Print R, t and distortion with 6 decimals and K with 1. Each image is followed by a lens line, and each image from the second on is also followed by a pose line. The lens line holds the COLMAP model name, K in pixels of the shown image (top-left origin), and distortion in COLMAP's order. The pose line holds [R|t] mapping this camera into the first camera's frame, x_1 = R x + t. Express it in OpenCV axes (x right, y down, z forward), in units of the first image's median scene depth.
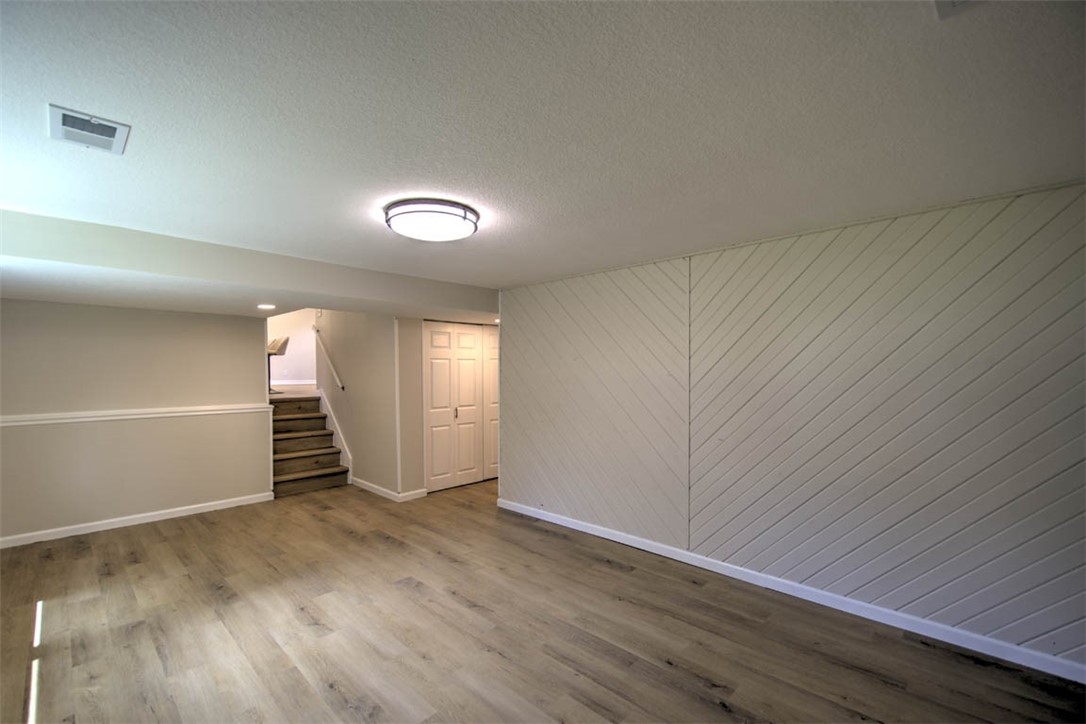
lens RADIAL K [[466.0, 0, 545.7], [0, 466.0, 368.5], [0, 0, 1]] dist [-0.001857, -0.000204]
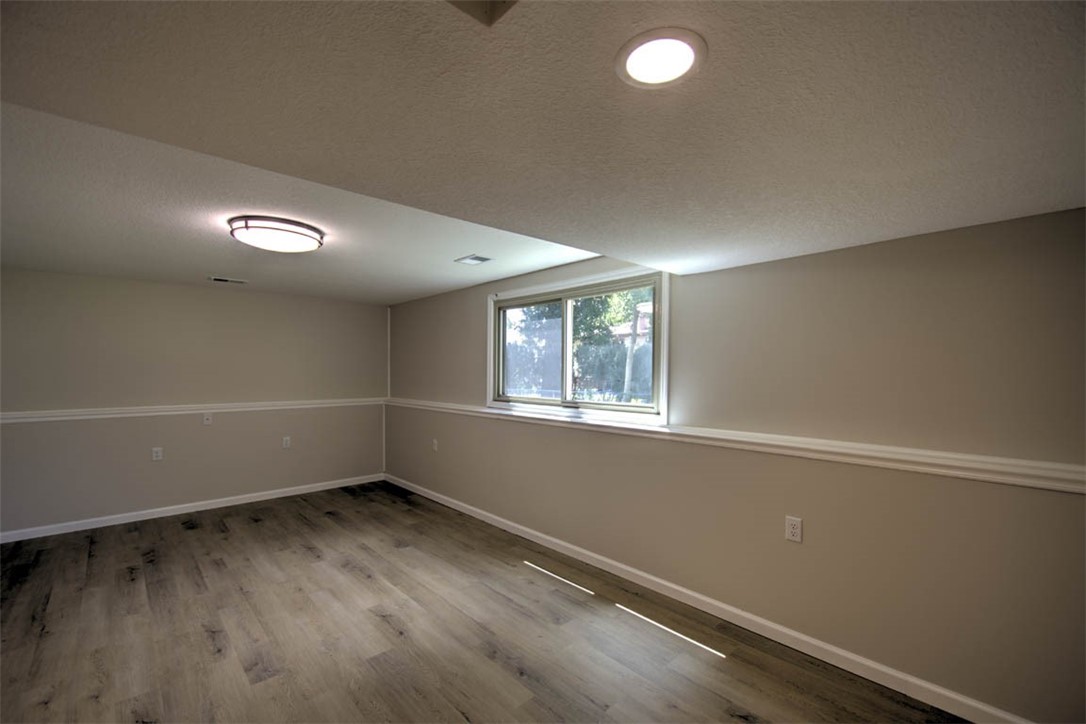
lens RADIAL K [[466.0, 0, 540.8], [0, 466.0, 368.0], [0, 0, 1]] dist [-0.001857, -0.000204]
pose [[-0.997067, 0.001917, 0.076514, -0.958294], [0.001585, 0.999989, -0.004395, 0.010789], [-0.076521, -0.004260, -0.997059, 2.088025]]
